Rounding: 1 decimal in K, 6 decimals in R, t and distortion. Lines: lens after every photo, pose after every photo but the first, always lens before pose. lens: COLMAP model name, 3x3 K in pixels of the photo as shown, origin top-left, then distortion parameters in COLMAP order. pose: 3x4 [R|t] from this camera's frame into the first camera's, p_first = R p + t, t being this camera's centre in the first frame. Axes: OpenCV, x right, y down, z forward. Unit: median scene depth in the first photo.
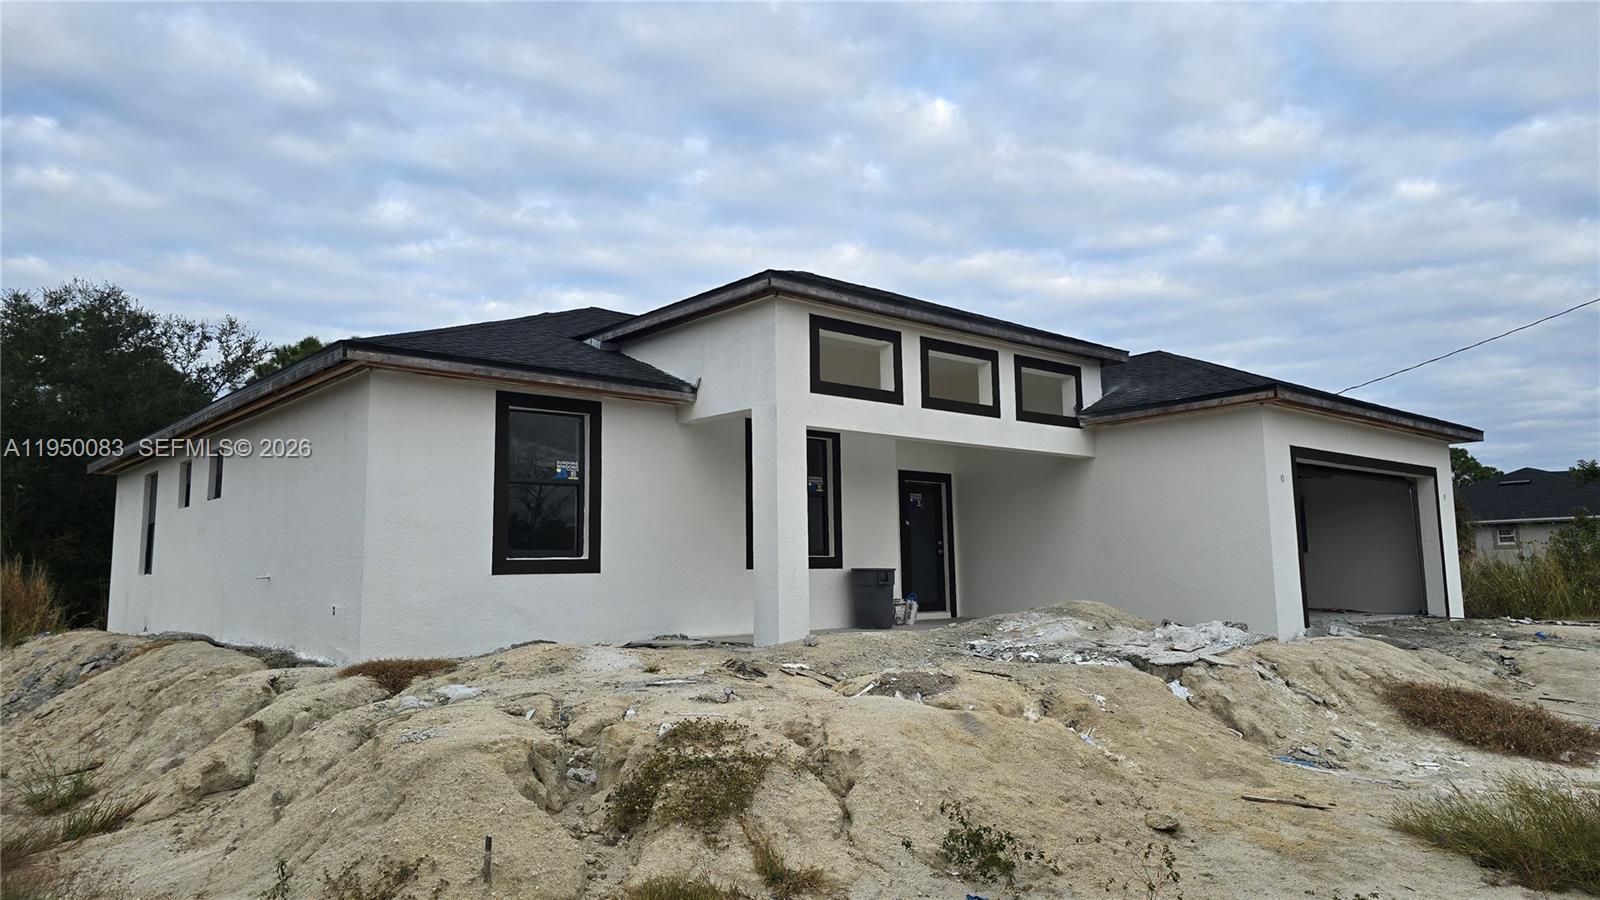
lens RADIAL K [[1054.1, 0, 811.6], [0, 1054.1, 442.4], [0, 0, 1]] dist [0.081568, -0.079046]
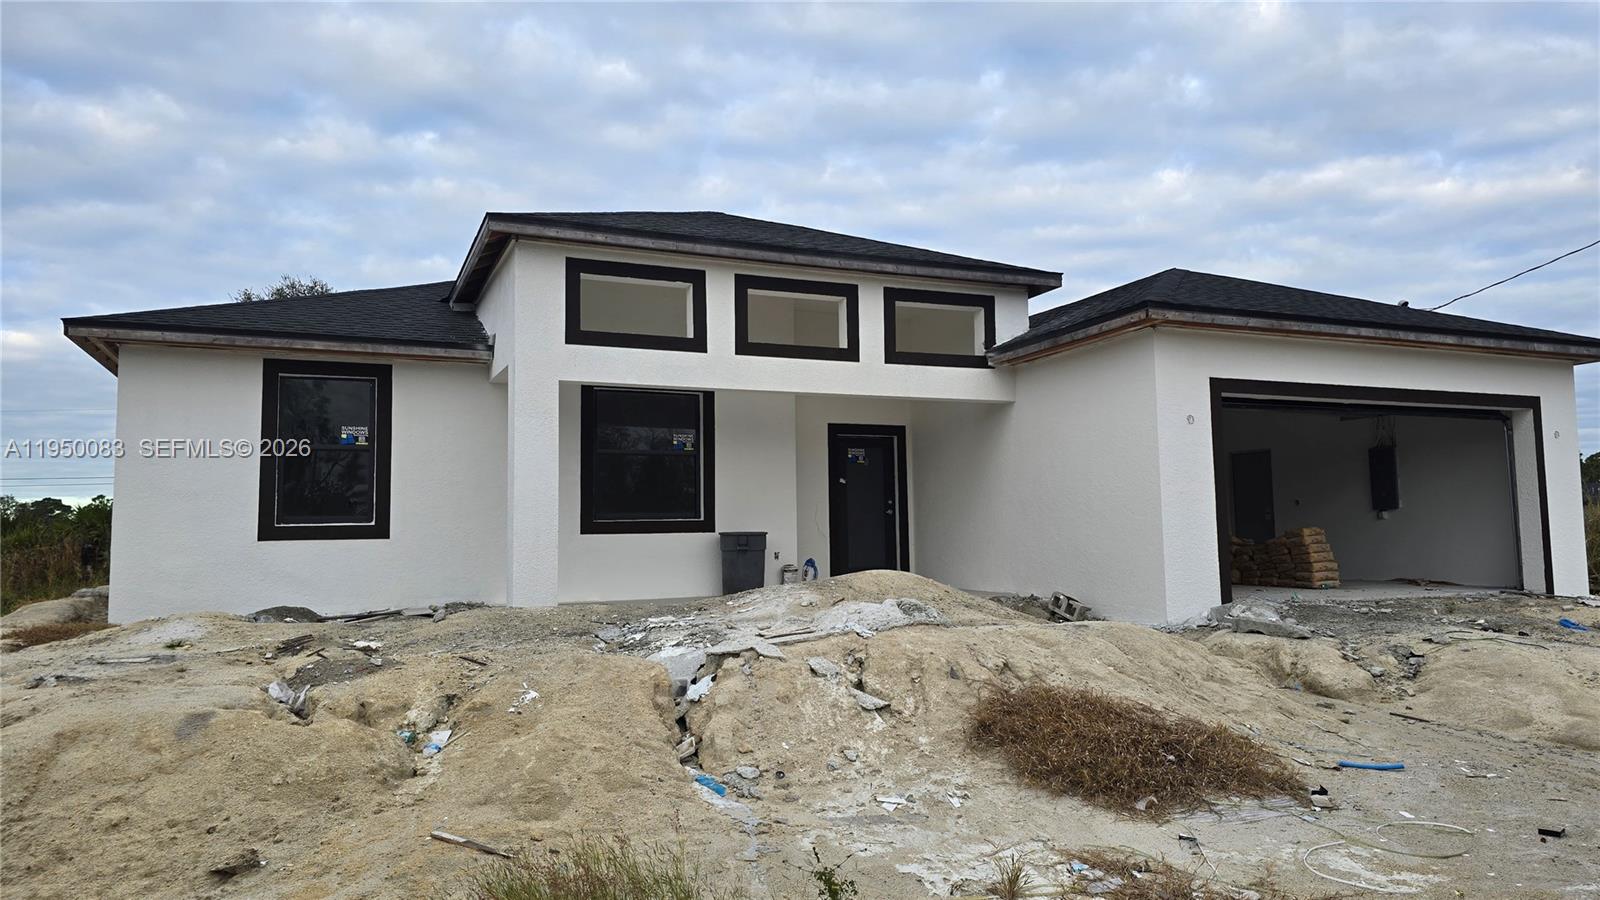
lens RADIAL K [[1054.1, 0, 811.6], [0, 1054.1, 442.4], [0, 0, 1]] dist [0.081568, -0.079046]
pose [[0.950523, -0.021536, -0.309907, 0.480748], [0.036325, 0.998456, 0.042029, 0.006567], [0.308523, -0.051207, 0.949837, 0.186165]]
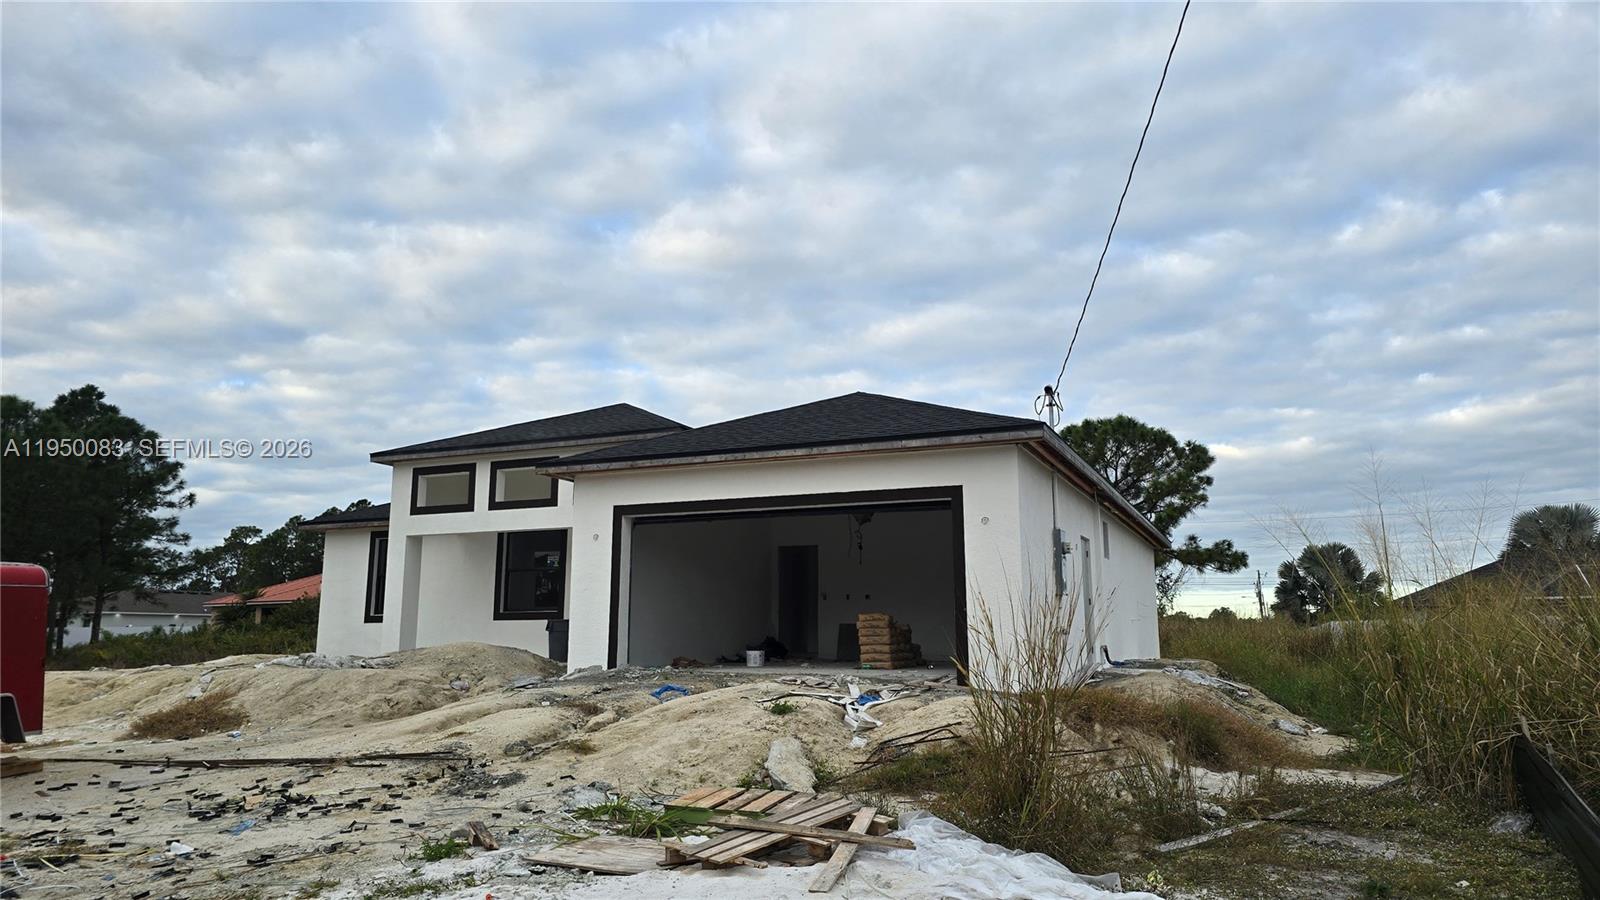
lens RADIAL K [[1054.1, 0, 811.6], [0, 1054.1, 442.4], [0, 0, 1]] dist [0.081568, -0.079046]
pose [[0.420947, -0.145738, -0.895301, 1.796769], [0.111317, 0.987848, -0.108465, 0.092548], [0.900229, -0.054004, 0.432055, 0.840483]]
